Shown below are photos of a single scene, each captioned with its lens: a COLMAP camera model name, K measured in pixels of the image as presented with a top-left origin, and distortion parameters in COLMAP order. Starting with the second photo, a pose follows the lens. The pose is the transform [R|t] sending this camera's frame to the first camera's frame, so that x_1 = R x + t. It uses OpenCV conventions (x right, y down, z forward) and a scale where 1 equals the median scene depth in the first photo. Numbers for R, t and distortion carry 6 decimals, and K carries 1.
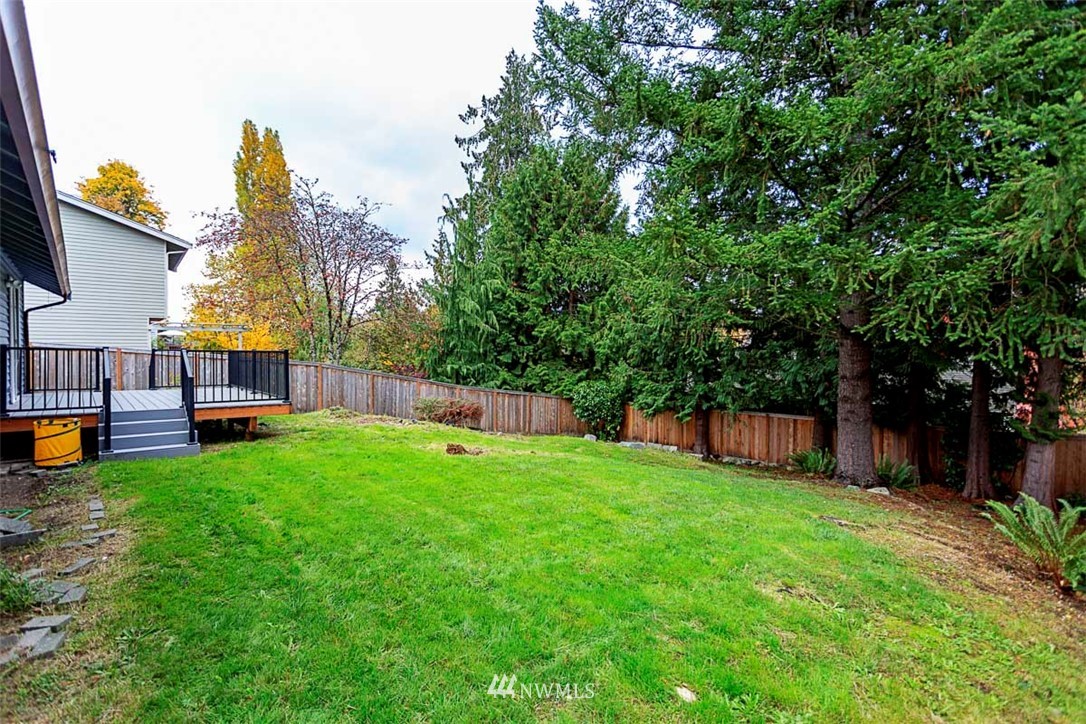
lens RADIAL K [[524.2, 0, 543.0], [0, 524.2, 362.0], [0, 0, 1]] dist [0.016684, 0.000055]
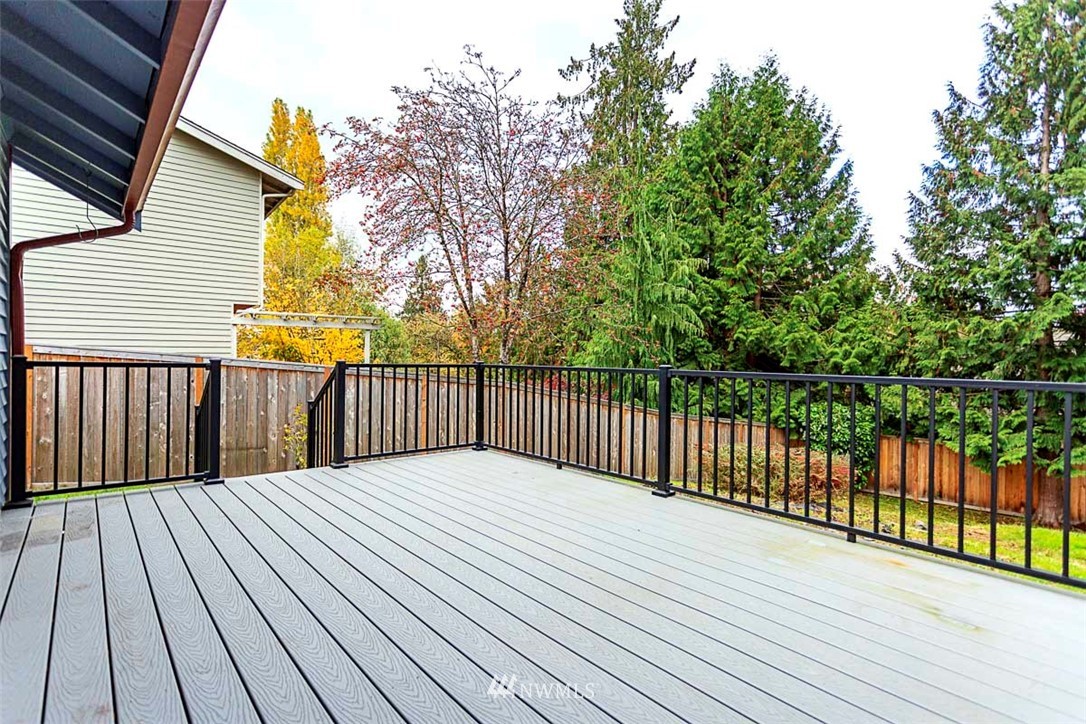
lens RADIAL K [[524.2, 0, 543.0], [0, 524.2, 362.0], [0, 0, 1]] dist [0.016684, 0.000055]
pose [[0.999976, 0.006374, -0.002699, -0.184606], [-0.006402, 0.999924, -0.010506, -0.006990], [0.002632, 0.010523, 0.999941, 0.192539]]
